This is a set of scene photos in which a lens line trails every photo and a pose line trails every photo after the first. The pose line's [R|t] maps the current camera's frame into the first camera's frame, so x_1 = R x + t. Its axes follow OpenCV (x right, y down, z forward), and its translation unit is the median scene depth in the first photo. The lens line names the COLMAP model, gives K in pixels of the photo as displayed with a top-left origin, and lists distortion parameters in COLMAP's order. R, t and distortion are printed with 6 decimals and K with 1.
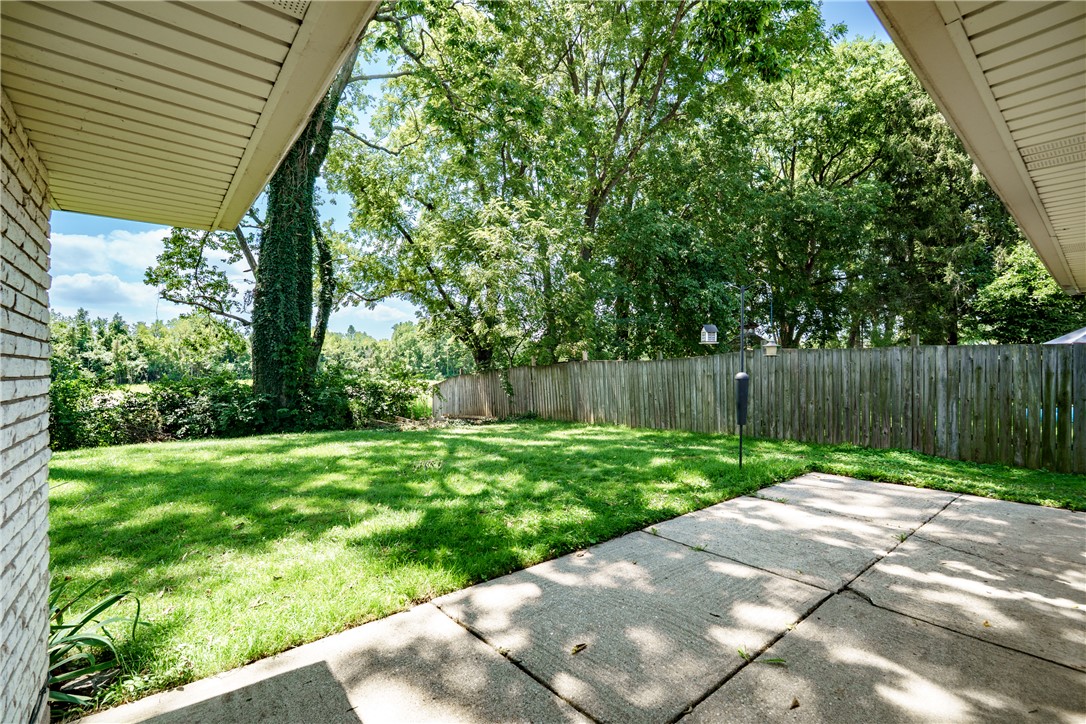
lens RADIAL K [[483.5, 0, 546.5], [0, 483.5, 365.1], [0, 0, 1]] dist [-0.002883, -0.000518]
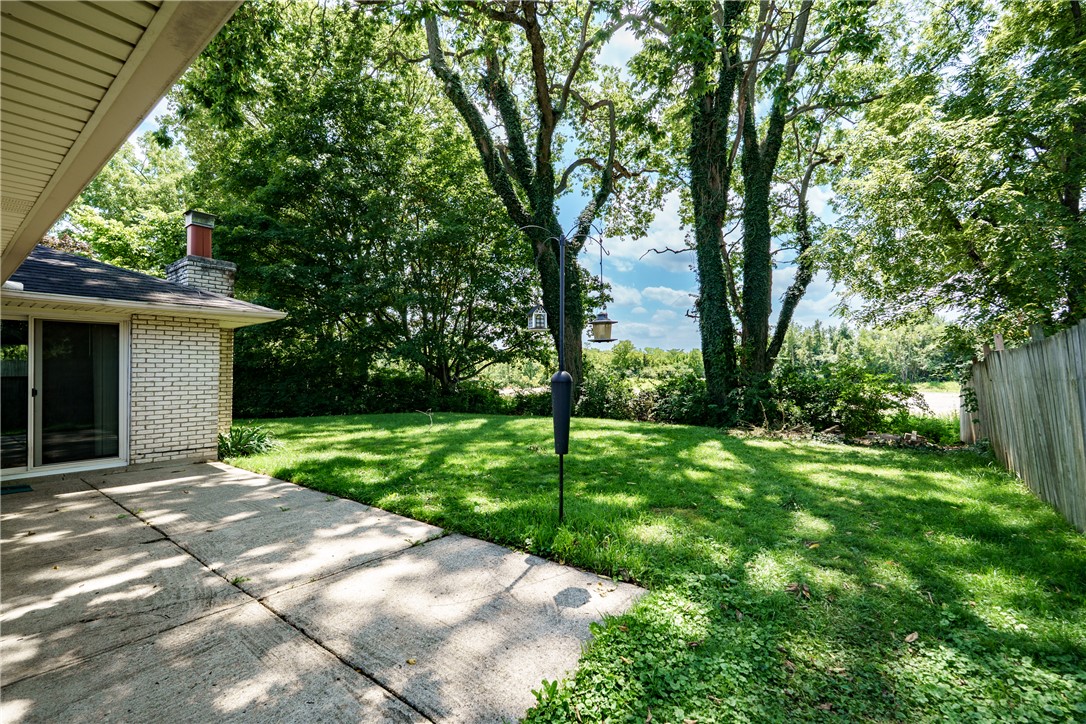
lens RADIAL K [[483.5, 0, 546.2], [0, 483.5, 365.7], [0, 0, 1]] dist [-0.002883, -0.000518]
pose [[0.209436, -0.008017, -0.977789, 1.319961], [0.008547, 0.999943, -0.006368, 0.010805], [0.977785, -0.007024, 0.209493, 1.086446]]
